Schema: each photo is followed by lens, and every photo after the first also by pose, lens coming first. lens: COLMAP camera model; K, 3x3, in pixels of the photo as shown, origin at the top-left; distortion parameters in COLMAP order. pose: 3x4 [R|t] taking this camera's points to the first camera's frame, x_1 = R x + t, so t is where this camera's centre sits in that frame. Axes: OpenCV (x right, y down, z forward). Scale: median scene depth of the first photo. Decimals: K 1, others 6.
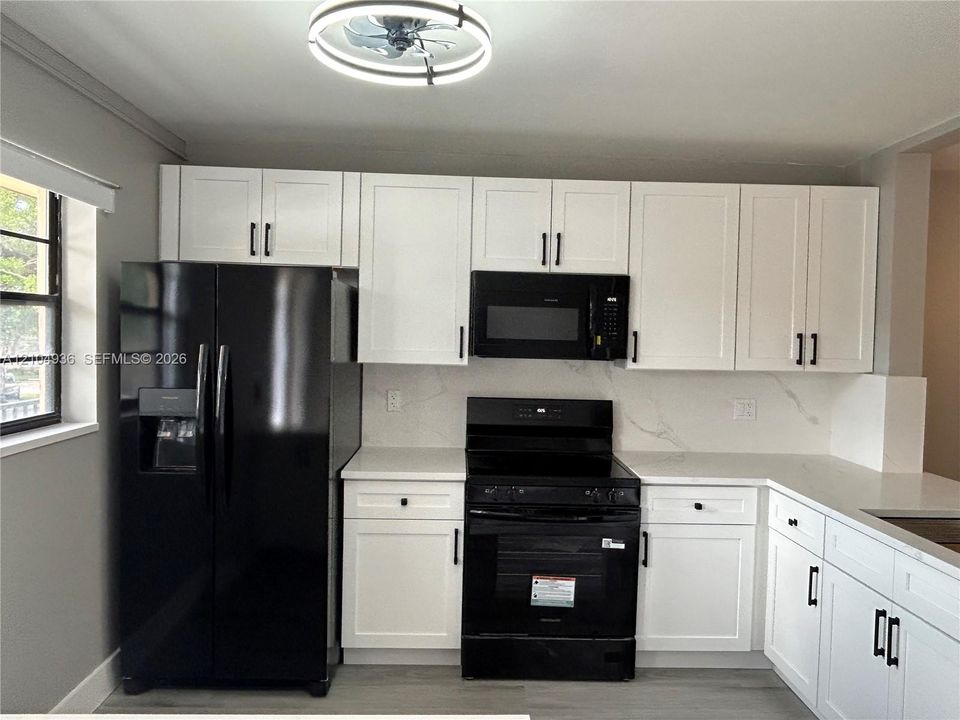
lens RADIAL K [[698.8, 0, 480.0], [0, 698.8, 360.0], [0, 0, 1]] dist [0.009616, 0.000966]
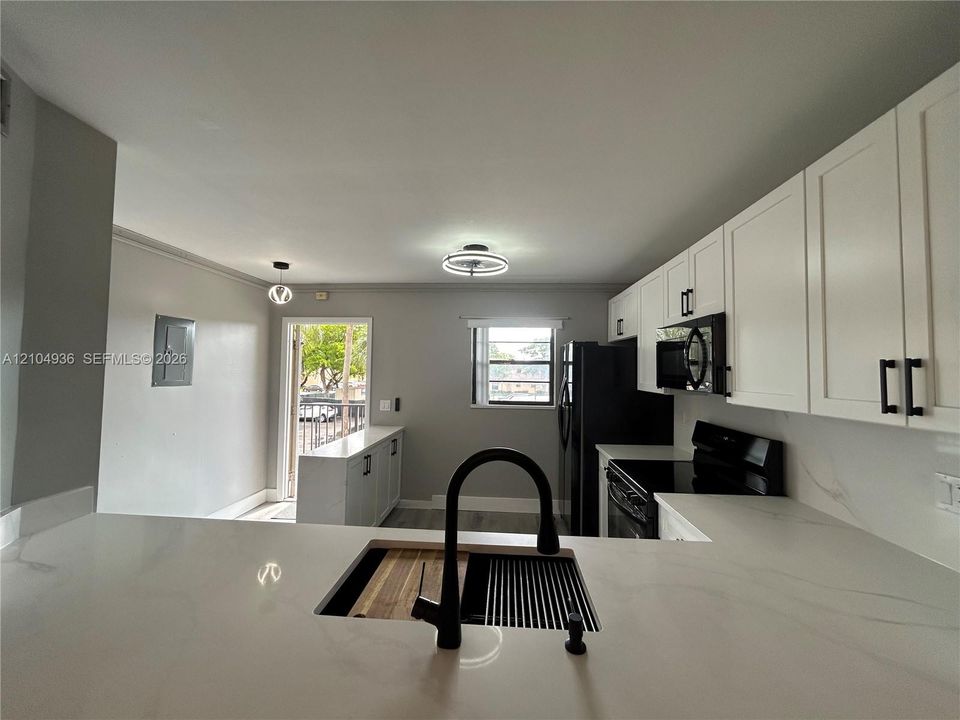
lens RADIAL K [[391.6, 0, 479.3], [0, 391.6, 357.8], [0, 0, 1]] dist [0.001406, 0.000146]
pose [[-0.111123, -0.057463, -0.992144, 0.843087], [-0.053799, 0.997211, -0.051731, -0.004169], [0.992349, 0.047628, -0.113905, 0.725757]]
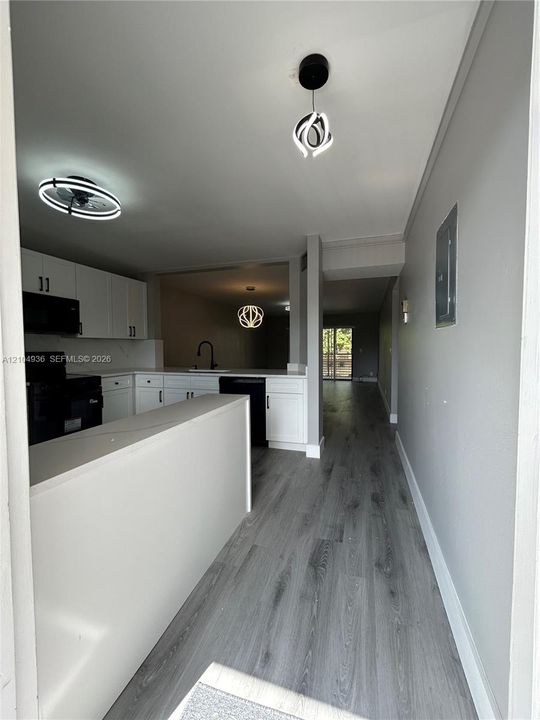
lens RADIAL K [[293.7, 0, 270.0], [0, 293.7, 360.0], [0, 0, 1]] dist [0.001406, 0.000146]
pose [[0.341737, -0.065012, 0.937544, -0.572103], [0.045813, 0.997571, 0.052476, 0.072849], [-0.938678, 0.025019, 0.343886, -0.018144]]
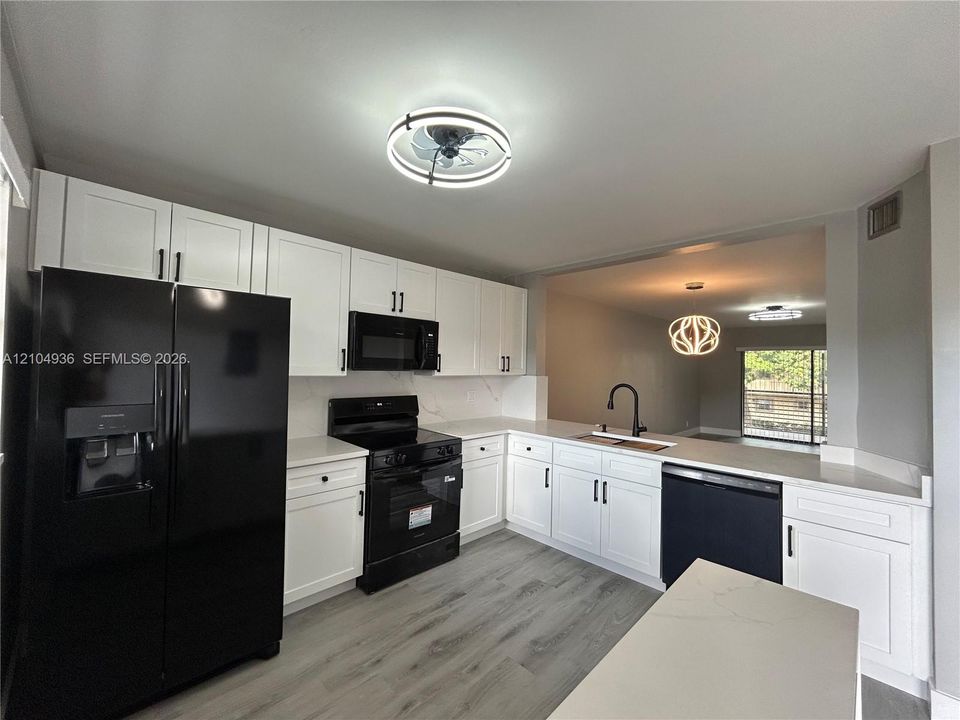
lens RADIAL K [[391.6, 0, 479.3], [0, 391.6, 357.8], [0, 0, 1]] dist [0.001406, 0.000146]
pose [[0.732328, 0.007070, 0.680915, -0.375701], [0.021635, 0.999200, -0.033643, 0.003296], [-0.680608, 0.039369, 0.731589, 0.226117]]
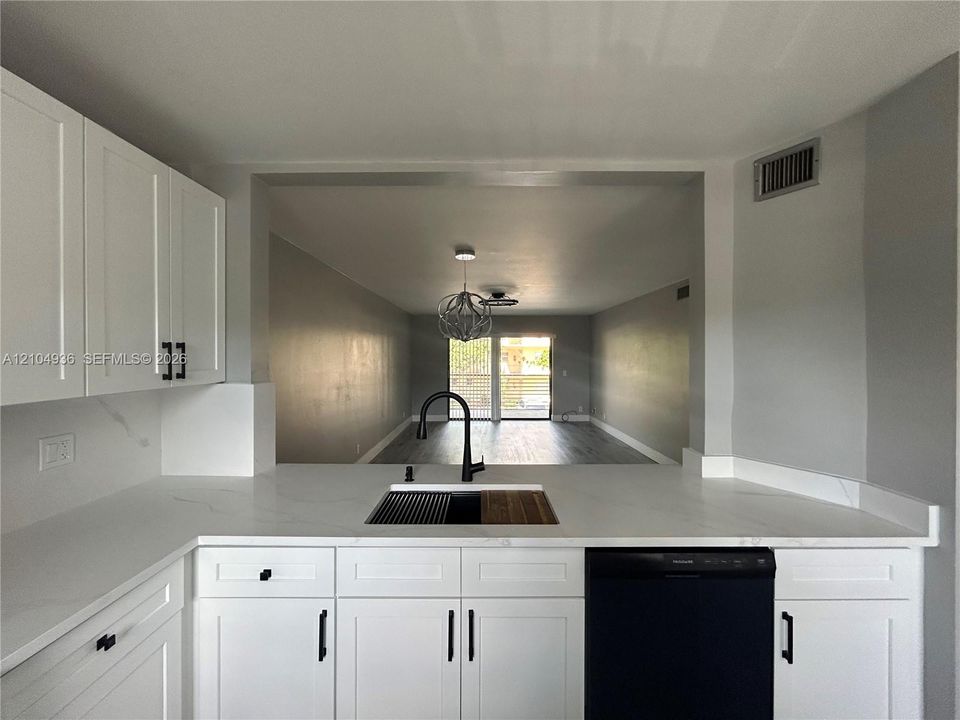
lens RADIAL K [[391.6, 0, 479.3], [0, 391.6, 357.8], [0, 0, 1]] dist [0.001406, 0.000146]
pose [[0.040060, -0.027582, 0.998816, 0.010770], [0.037196, 0.998967, 0.026095, -0.018459], [-0.998505, 0.036106, 0.041045, 0.634074]]
